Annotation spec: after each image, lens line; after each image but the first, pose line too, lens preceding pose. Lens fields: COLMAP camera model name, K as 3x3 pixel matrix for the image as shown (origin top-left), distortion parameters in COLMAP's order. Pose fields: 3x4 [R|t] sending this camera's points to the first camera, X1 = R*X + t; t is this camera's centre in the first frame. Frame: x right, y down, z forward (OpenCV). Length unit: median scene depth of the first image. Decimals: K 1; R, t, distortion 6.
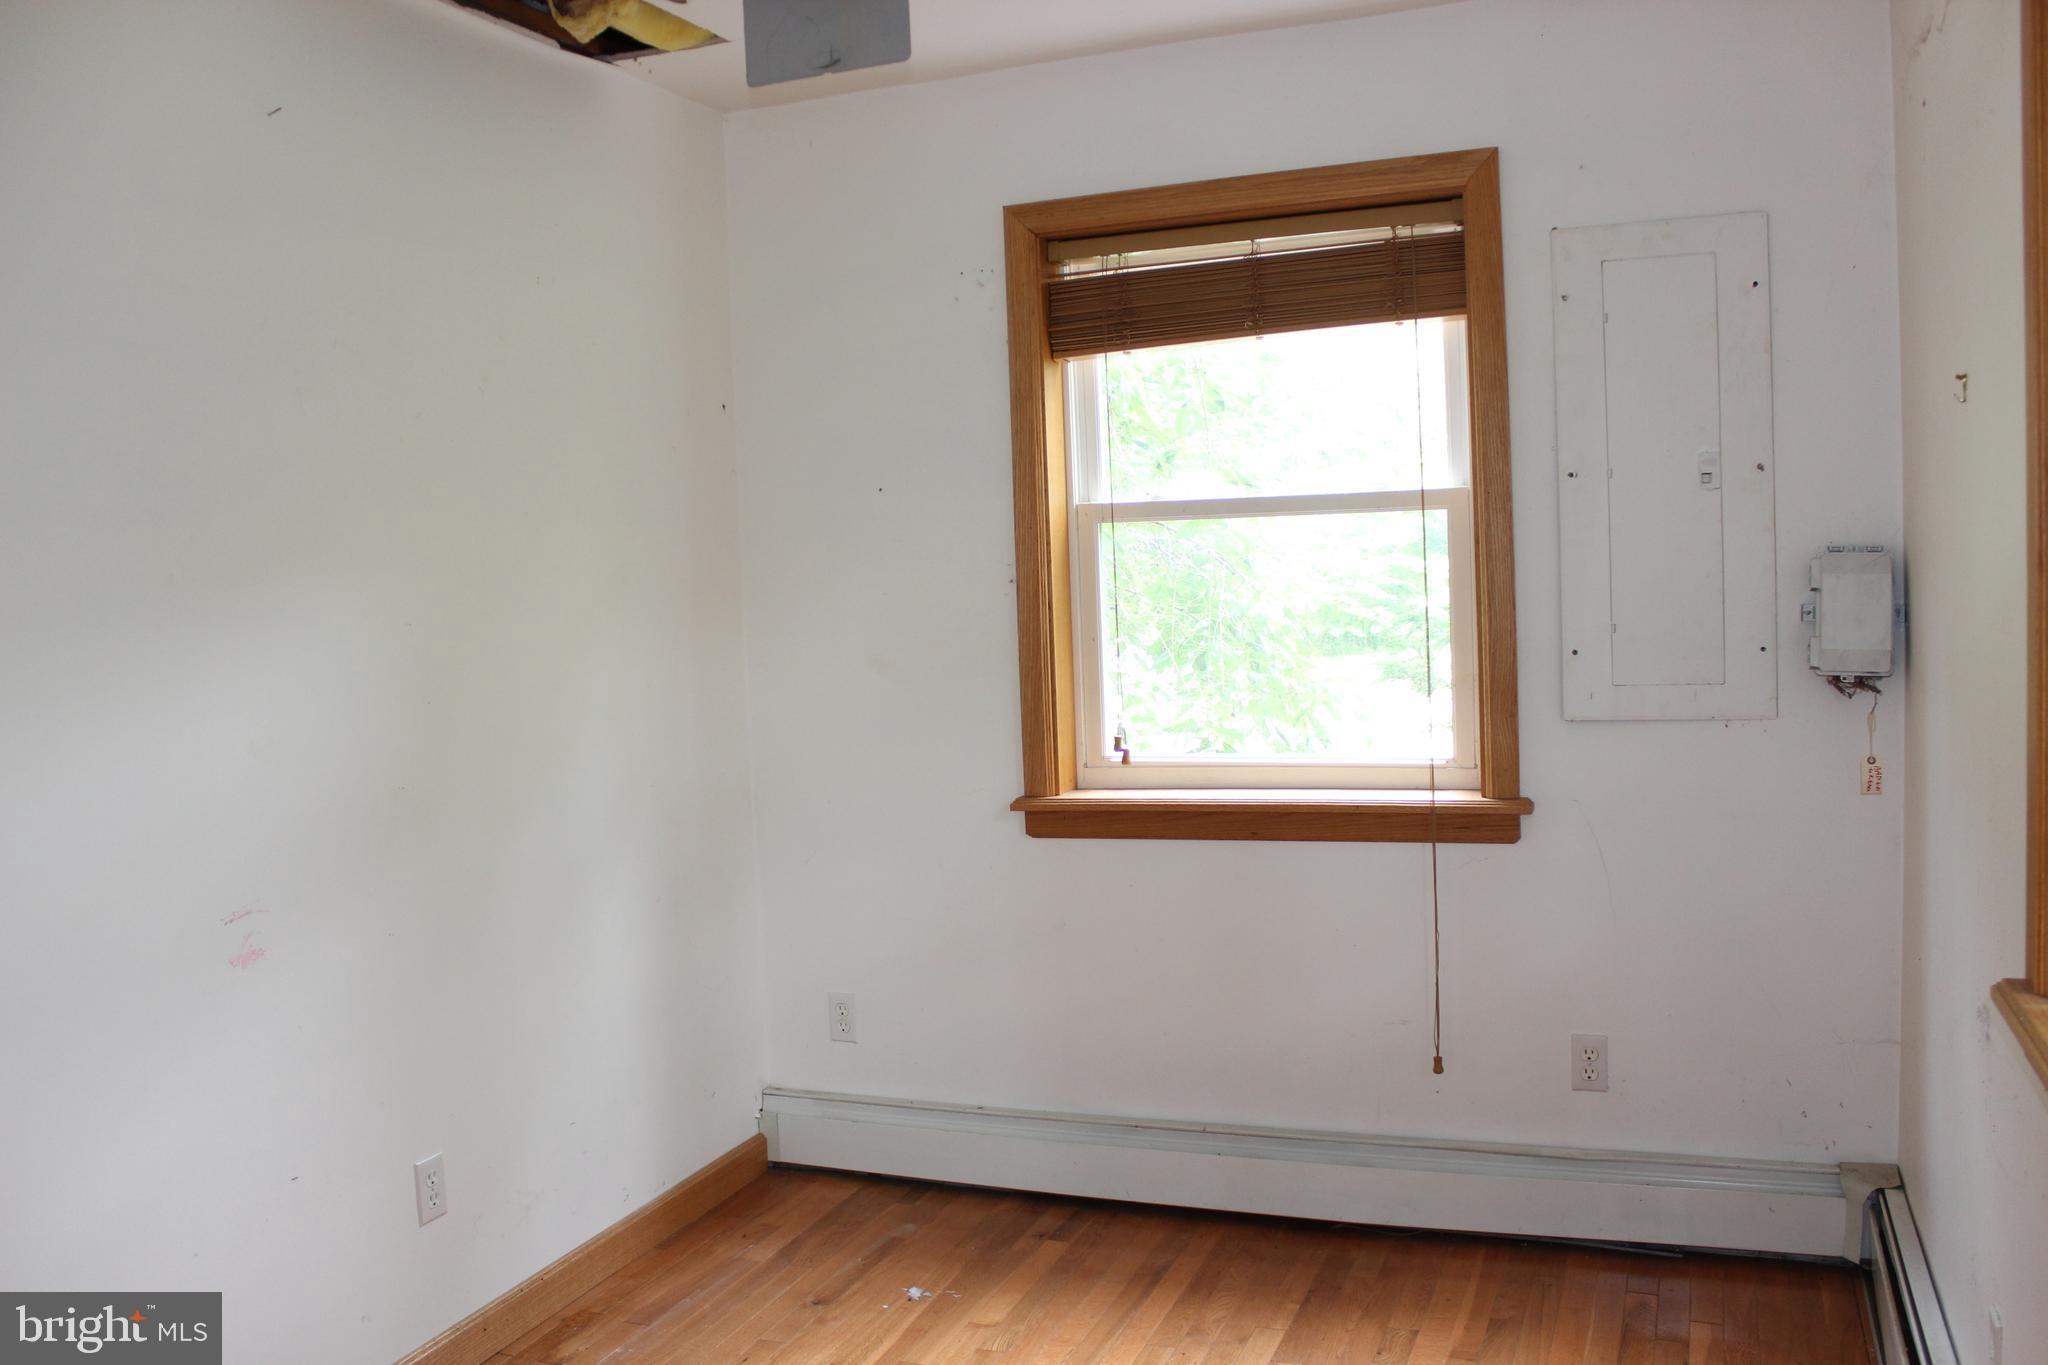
lens RADIAL K [[1715.0, 0, 1023.8], [0, 1715.0, 668.9], [0, 0, 1]] dist [-0.159900, 0.142992]
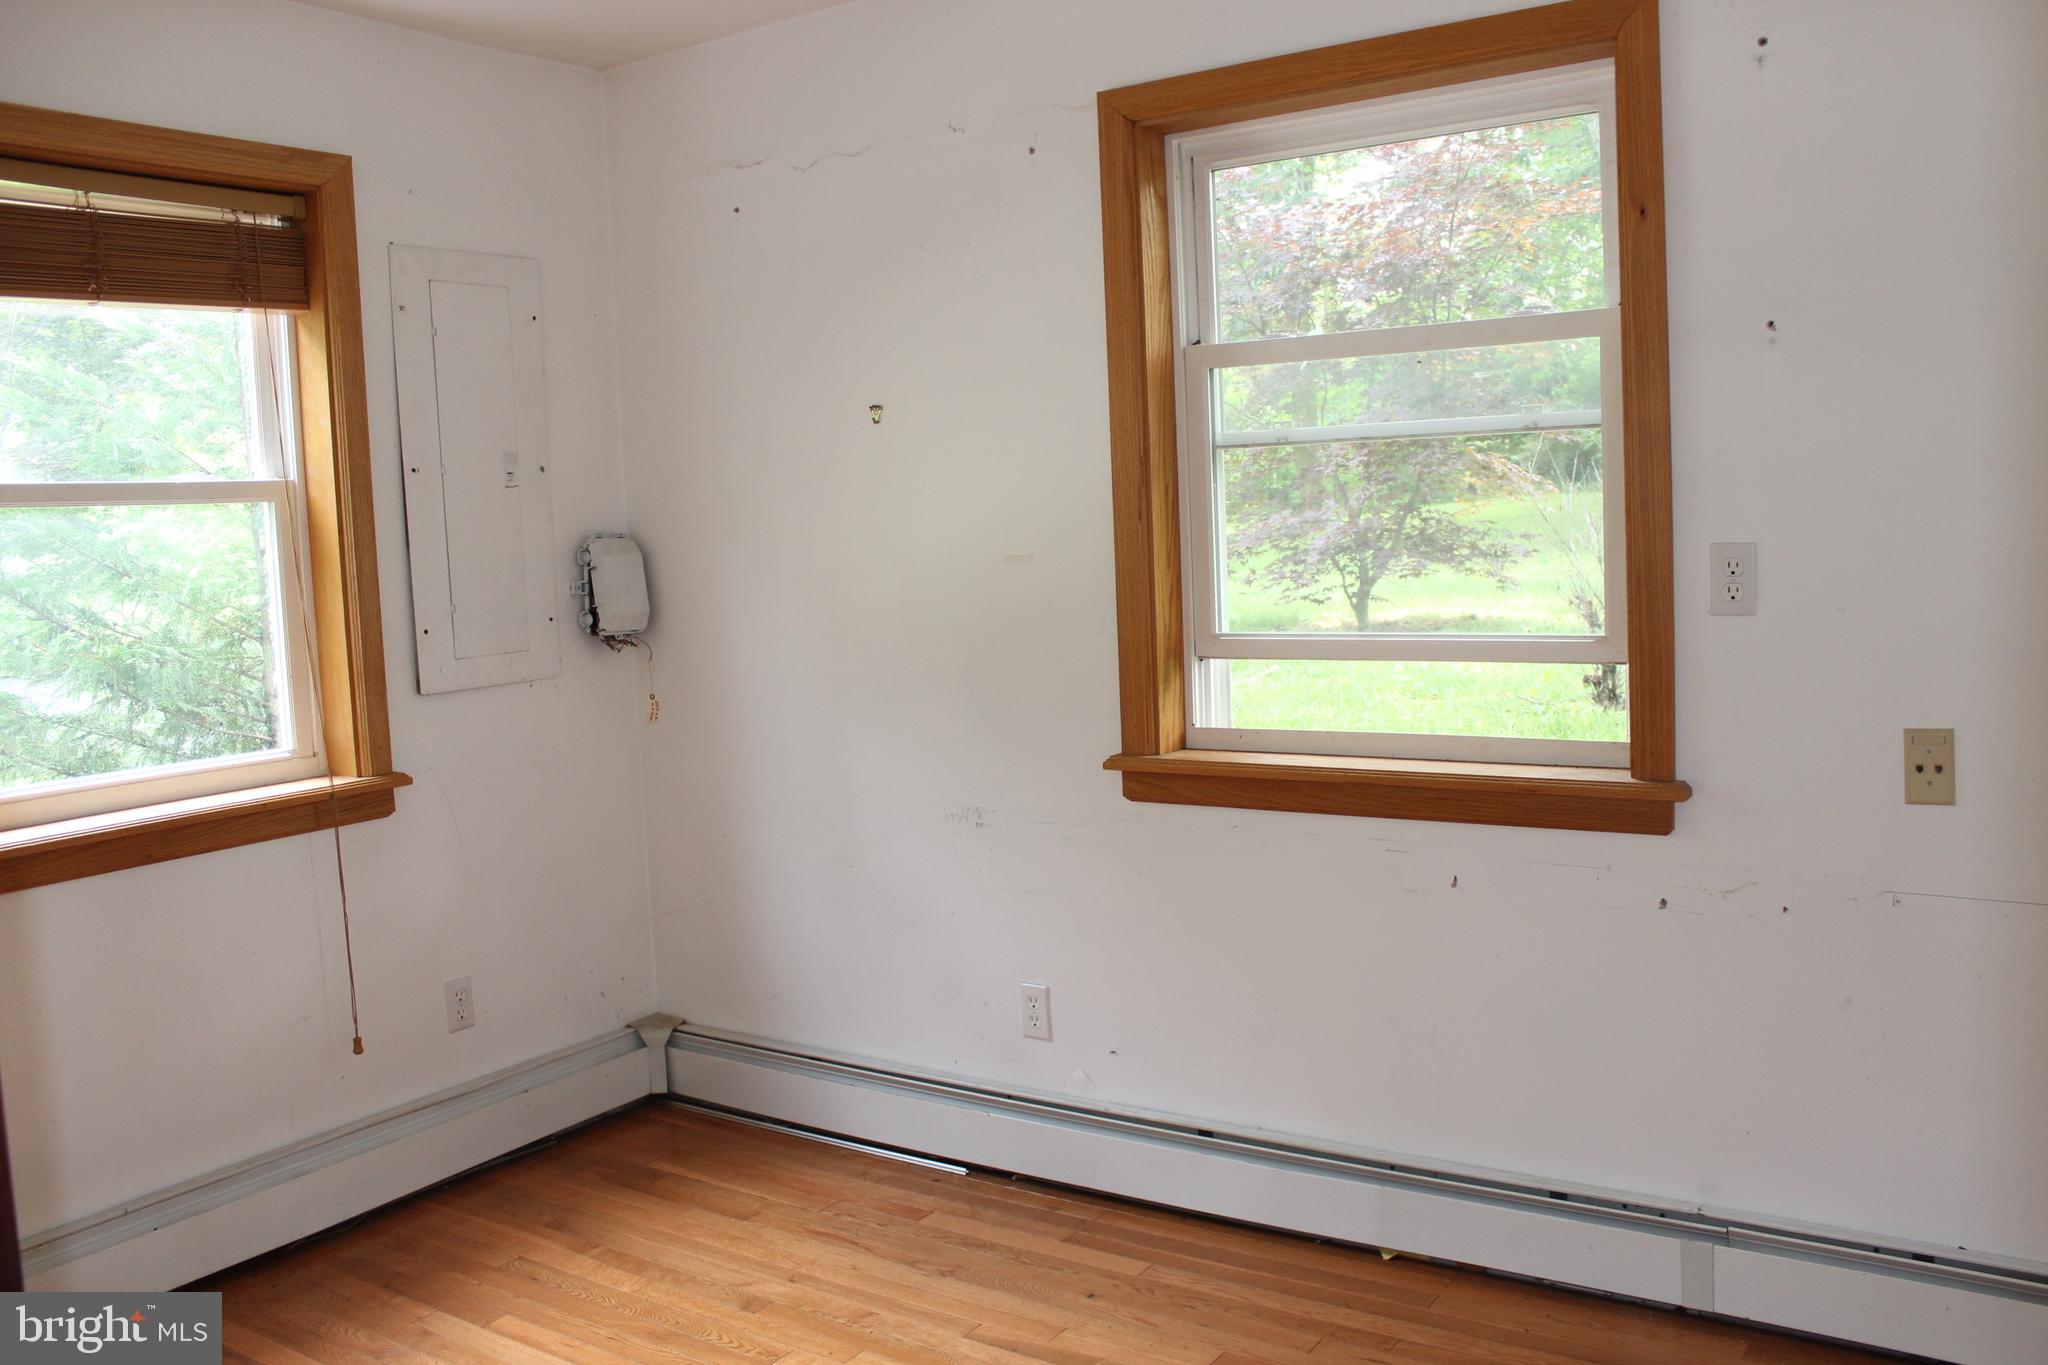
lens RADIAL K [[1715.0, 0, 1034.6], [0, 1715.0, 678.8], [0, 0, 1]] dist [-0.159900, 0.142992]
pose [[0.217301, -0.059288, 0.974303, -0.642285], [0.100322, 0.994224, 0.038125, 0.018185], [-0.970936, 0.089459, 0.221993, 0.368222]]
